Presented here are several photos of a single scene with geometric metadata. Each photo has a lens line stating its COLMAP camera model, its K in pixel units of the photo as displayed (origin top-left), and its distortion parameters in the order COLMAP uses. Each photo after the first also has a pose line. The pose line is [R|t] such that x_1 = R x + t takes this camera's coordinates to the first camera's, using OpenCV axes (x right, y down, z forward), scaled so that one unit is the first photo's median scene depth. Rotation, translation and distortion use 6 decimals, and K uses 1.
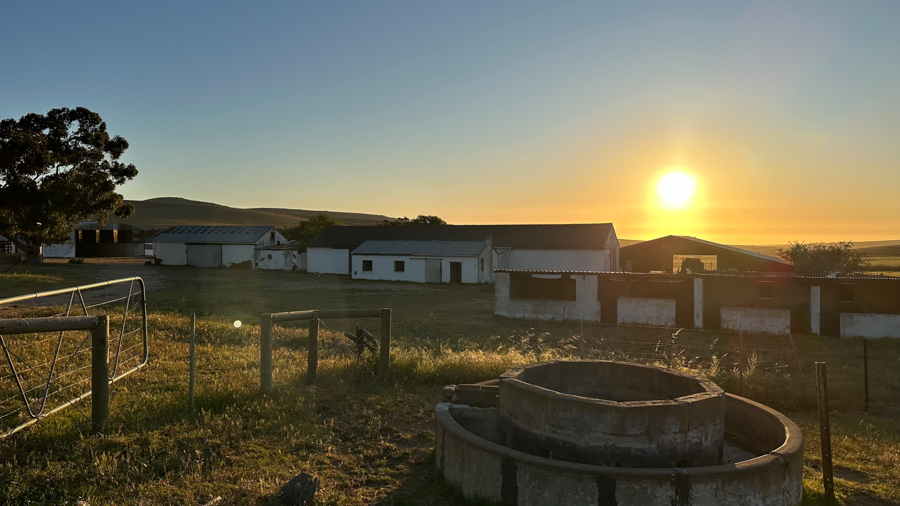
lens RADIAL K [[615.7, 0, 450.0], [0, 615.7, 253.0], [0, 0, 1]] dist [-0.005020, -0.002987]
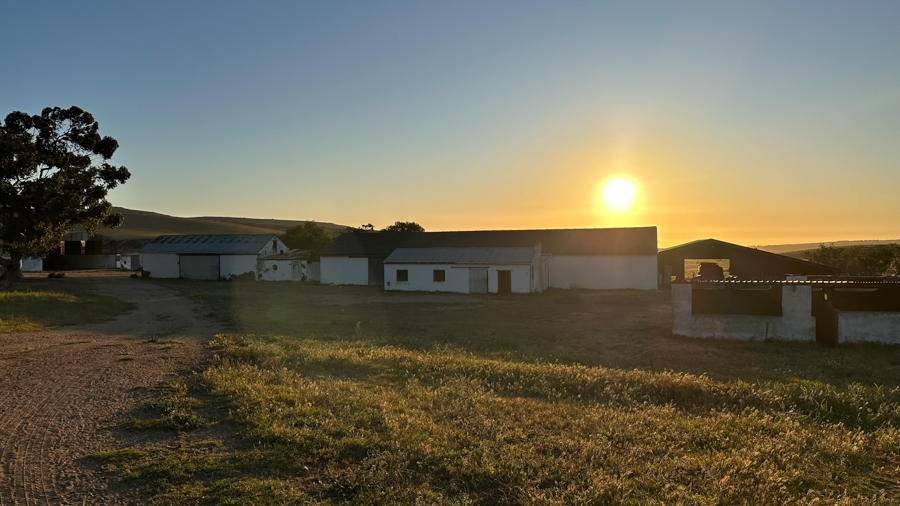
lens RADIAL K [[621.5, 0, 450.0], [0, 621.5, 253.0], [0, 0, 1]] dist [0.068693, -0.139260]
pose [[0.998238, -0.013177, 0.057853, -0.095787], [0.013827, 0.999846, -0.010847, -0.001711], [-0.057701, 0.011628, 0.998266, 0.057711]]
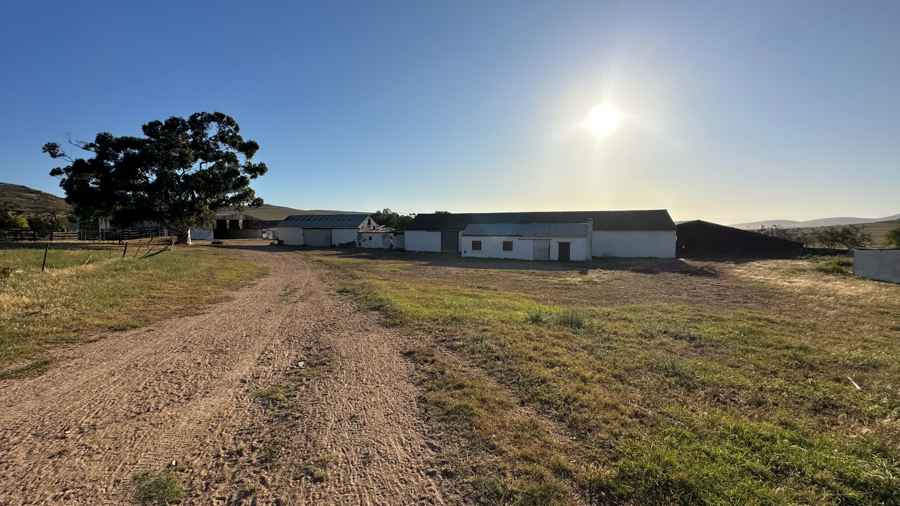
lens RADIAL K [[365.3, 0, 450.0], [0, 365.3, 253.0], [0, 0, 1]] dist [0.001706, 0.000087]
pose [[0.999393, -0.006673, 0.034179, -0.171600], [0.005012, 0.998813, 0.048452, 0.000753], [-0.034462, -0.048252, 0.998241, 0.255629]]
